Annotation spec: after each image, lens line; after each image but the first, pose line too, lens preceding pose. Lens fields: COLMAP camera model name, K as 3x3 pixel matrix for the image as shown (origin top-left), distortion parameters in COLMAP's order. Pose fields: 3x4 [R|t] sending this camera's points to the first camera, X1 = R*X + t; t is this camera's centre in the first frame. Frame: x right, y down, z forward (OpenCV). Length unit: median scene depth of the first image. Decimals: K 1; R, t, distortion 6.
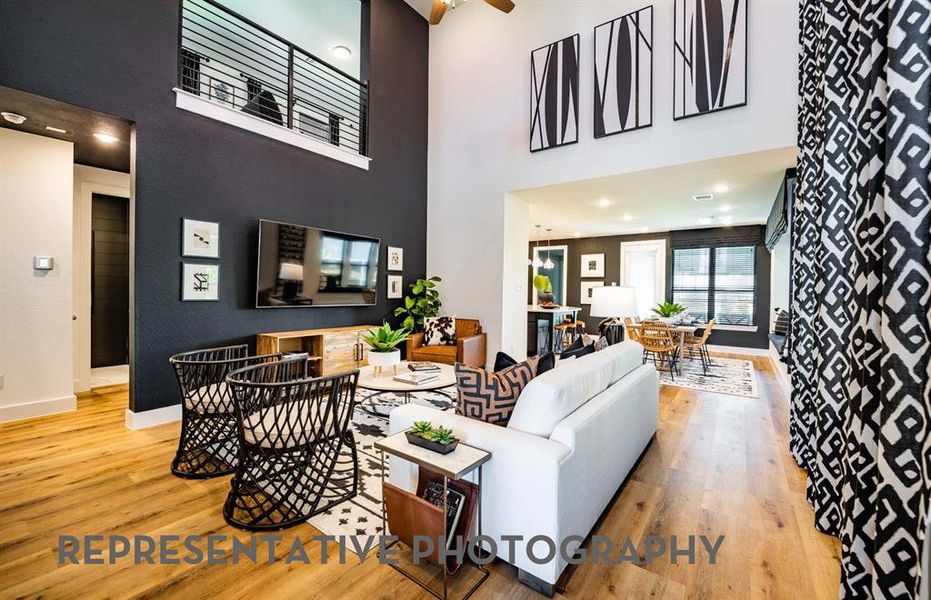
lens RADIAL K [[377.4, 0, 460.7], [0, 377.4, 291.9], [0, 0, 1]] dist [0.001944, -0.011531]
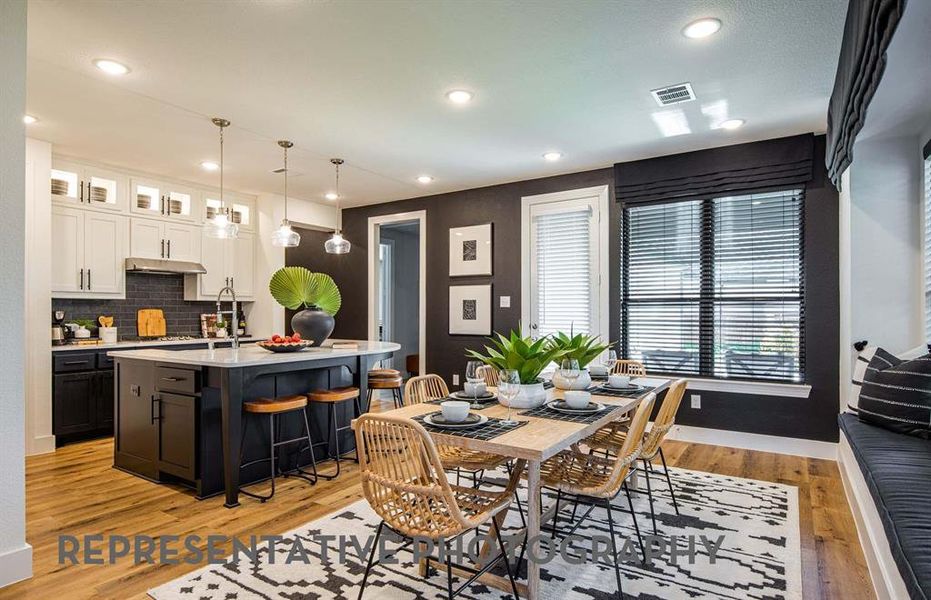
lens RADIAL K [[505.2, 0, 469.4], [0, 505.2, 311.0], [0, 0, 1]] dist [-0.001879, -0.000595]
pose [[0.997812, -0.013358, 0.064754, 0.567734], [0.013863, 0.999877, -0.007356, 0.015245], [-0.064647, 0.008237, 0.997874, 0.703907]]
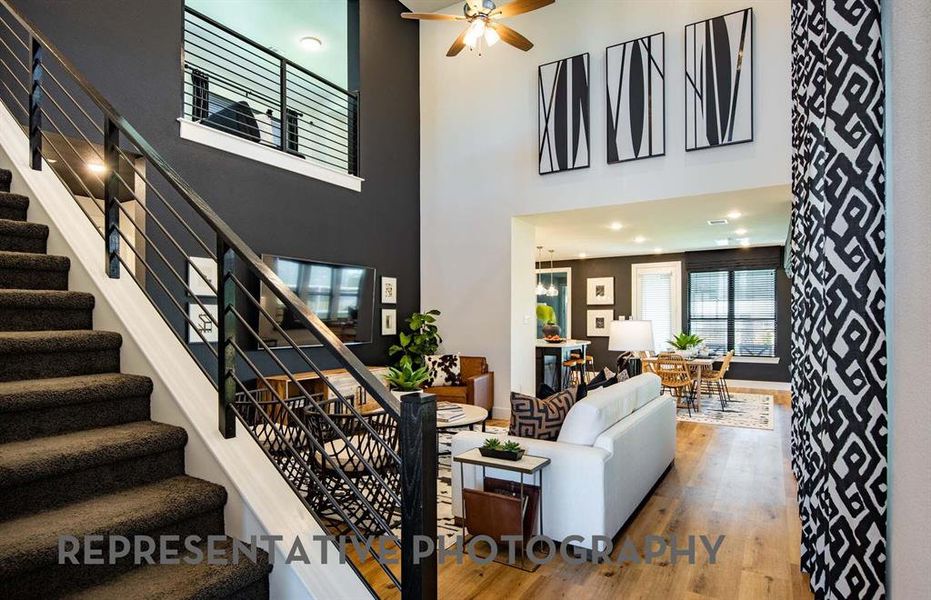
lens RADIAL K [[506.2, 0, 468.8], [0, 506.2, 319.7], [0, 0, 1]] dist [-0.003242, -0.002445]
pose [[0.995235, -0.016094, 0.096170, -0.110851], [0.016364, 0.999864, -0.002027, -0.014525], [-0.096124, 0.003591, 0.995363, -0.214980]]
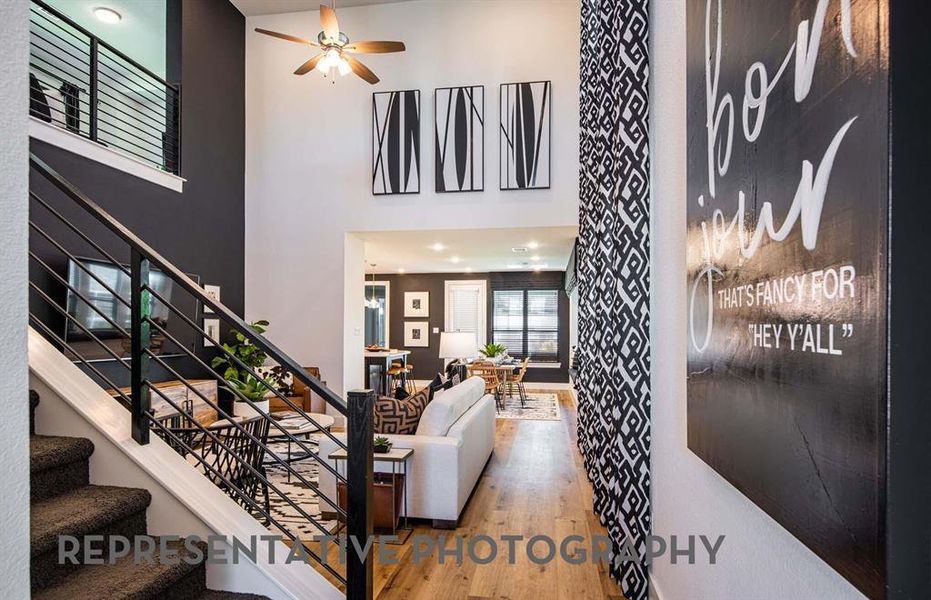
lens RADIAL K [[505.8, 0, 470.8], [0, 505.8, 330.9], [0, 0, 1]] dist [-0.003048, -0.002035]
pose [[0.883521, -0.011244, 0.468257, -0.208499], [0.010628, 0.999936, 0.003957, -0.016513], [-0.468271, 0.001480, 0.883584, -0.283245]]
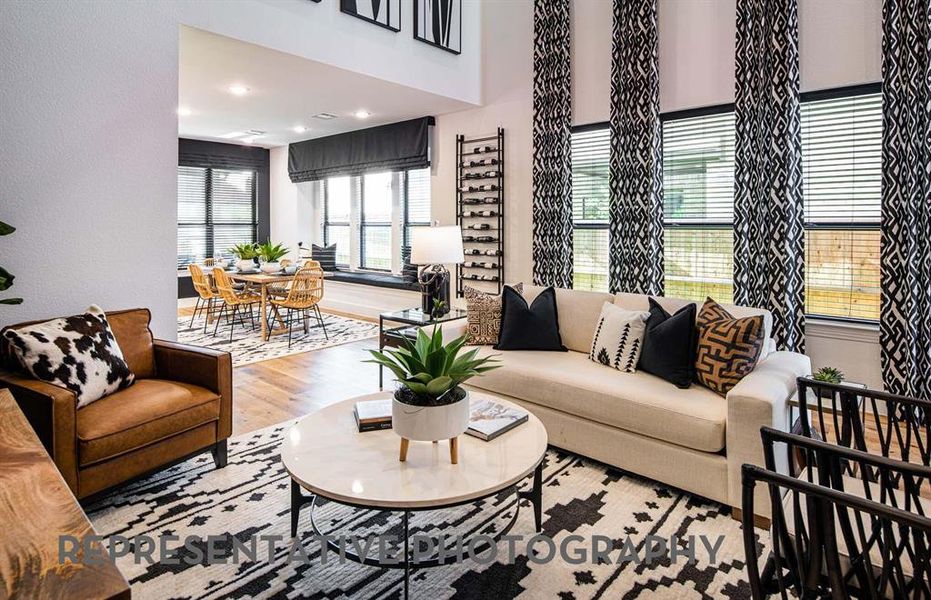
lens RADIAL K [[504.0, 0, 469.2], [0, 504.0, 226.6], [0, 0, 1]] dist [-0.003753, -0.000751]
pose [[0.083216, -0.020915, 0.996312, -0.492746], [0.005927, 0.999772, 0.020492, -0.025636], [-0.996514, 0.004200, 0.083321, 0.612628]]
